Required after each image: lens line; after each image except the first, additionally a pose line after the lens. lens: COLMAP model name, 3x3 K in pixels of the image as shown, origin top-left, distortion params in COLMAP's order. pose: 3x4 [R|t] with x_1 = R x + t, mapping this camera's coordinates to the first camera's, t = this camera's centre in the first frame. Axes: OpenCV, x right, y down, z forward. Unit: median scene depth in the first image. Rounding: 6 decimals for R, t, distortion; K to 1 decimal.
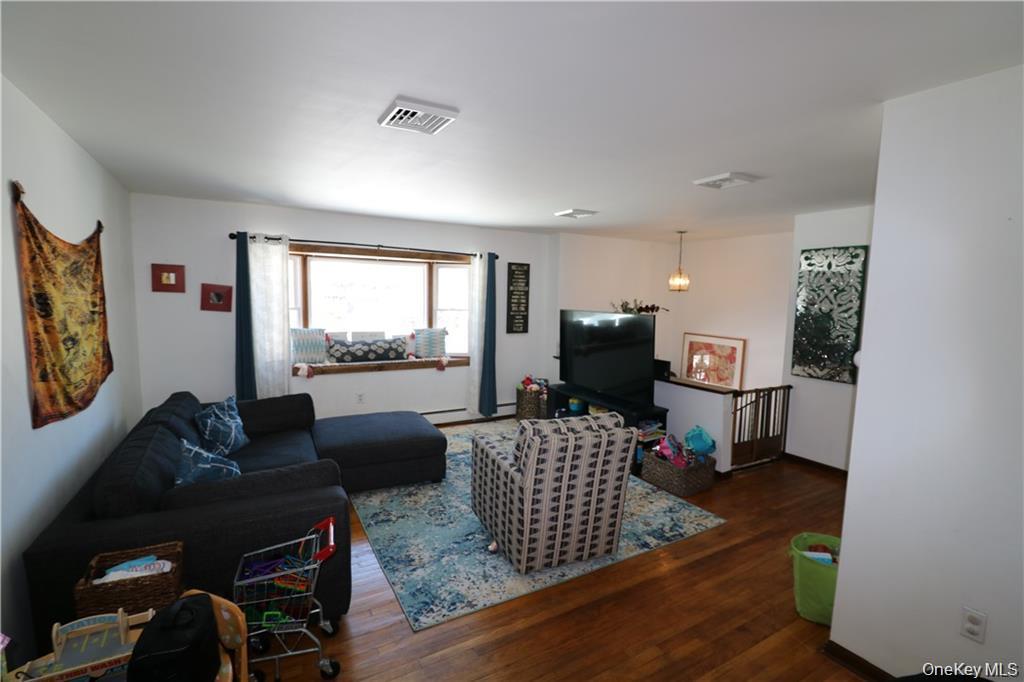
lens RADIAL K [[475.3, 0, 516.6], [0, 475.3, 344.8], [0, 0, 1]] dist [0.000586, -0.010727]
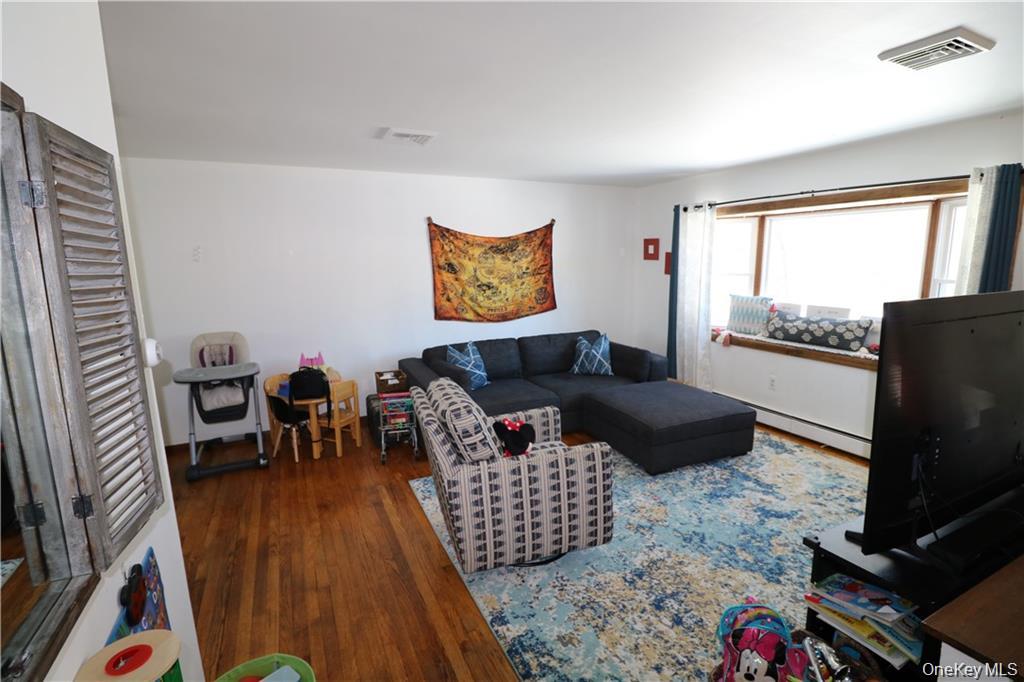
lens RADIAL K [[475.3, 0, 516.6], [0, 475.3, 344.8], [0, 0, 1]] dist [0.000586, -0.010727]
pose [[-0.080546, 0.152923, -0.984950, 0.531740], [-0.095521, 0.982429, 0.160343, -0.046553], [0.992163, 0.106999, -0.064524, 0.620862]]
